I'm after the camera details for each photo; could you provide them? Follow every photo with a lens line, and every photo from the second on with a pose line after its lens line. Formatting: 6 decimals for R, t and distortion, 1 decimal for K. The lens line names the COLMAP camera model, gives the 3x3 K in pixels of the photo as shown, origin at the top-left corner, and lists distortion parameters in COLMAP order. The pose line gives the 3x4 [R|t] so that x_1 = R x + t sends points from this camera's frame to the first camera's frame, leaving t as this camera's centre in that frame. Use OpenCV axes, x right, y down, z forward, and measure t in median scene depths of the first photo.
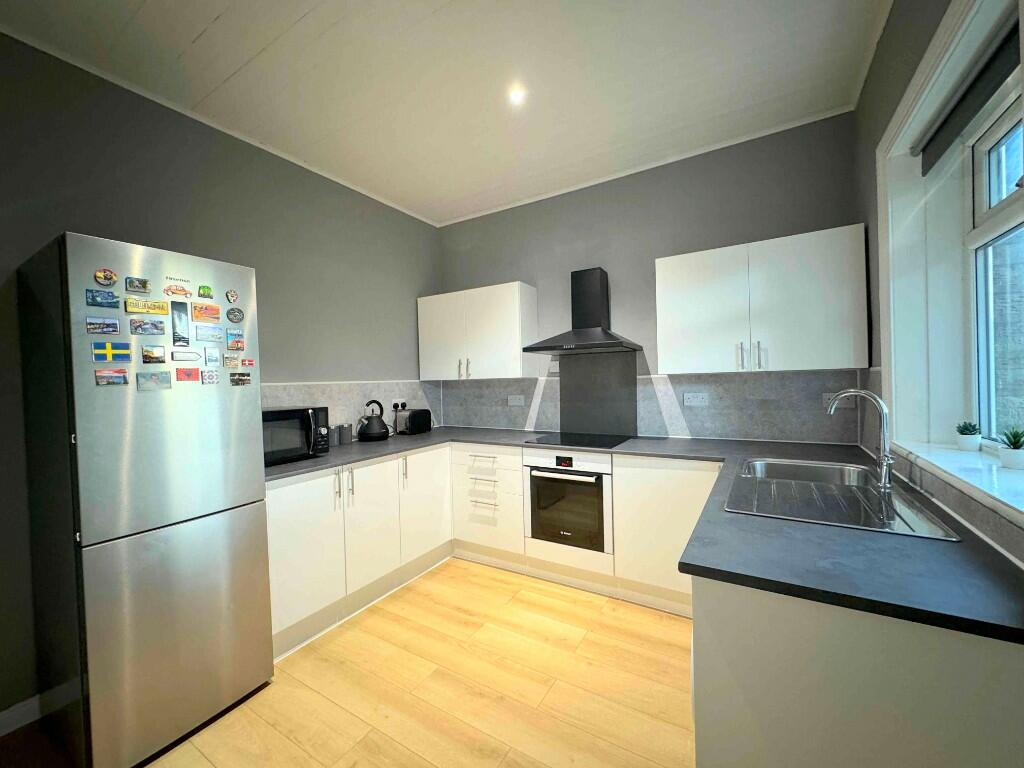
lens RADIAL K [[407.4, 0, 512.0], [0, 407.4, 384.0], [0, 0, 1]] dist [-0.001299, 0.000199]
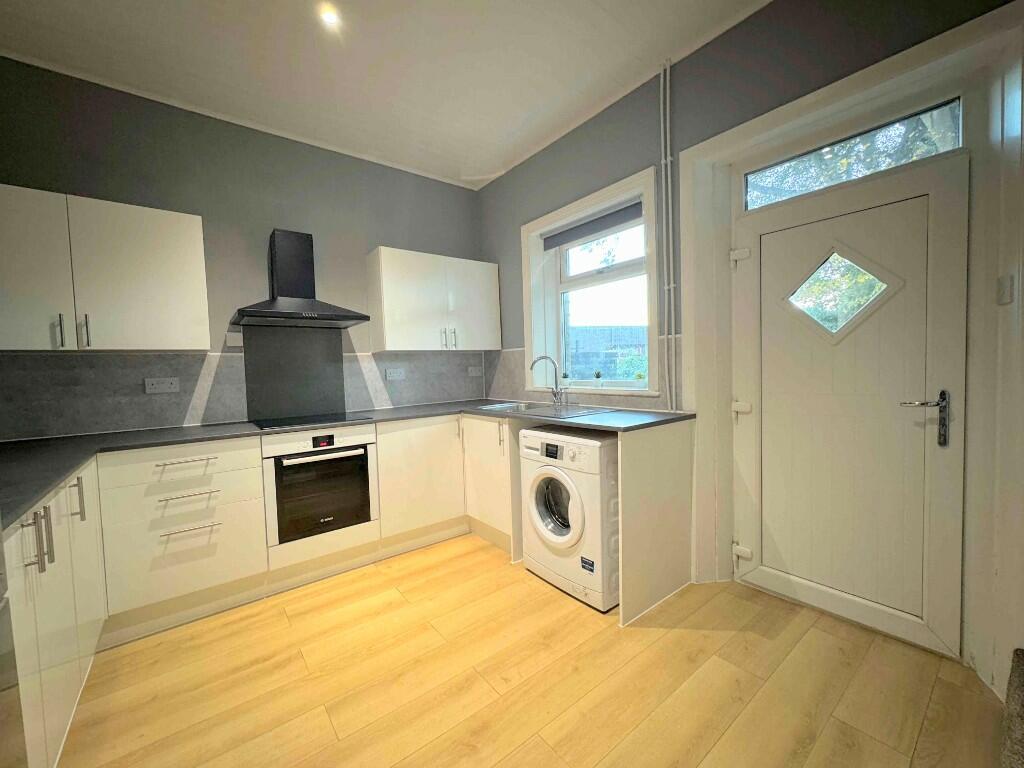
lens RADIAL K [[407.4, 0, 512.0], [0, 407.4, 384.0], [0, 0, 1]] dist [-0.001299, 0.000199]
pose [[0.350682, -0.024759, 0.936167, -0.545814], [0.031067, 0.999408, 0.014794, 0.059832], [-0.935979, 0.023896, 0.351243, 0.271196]]
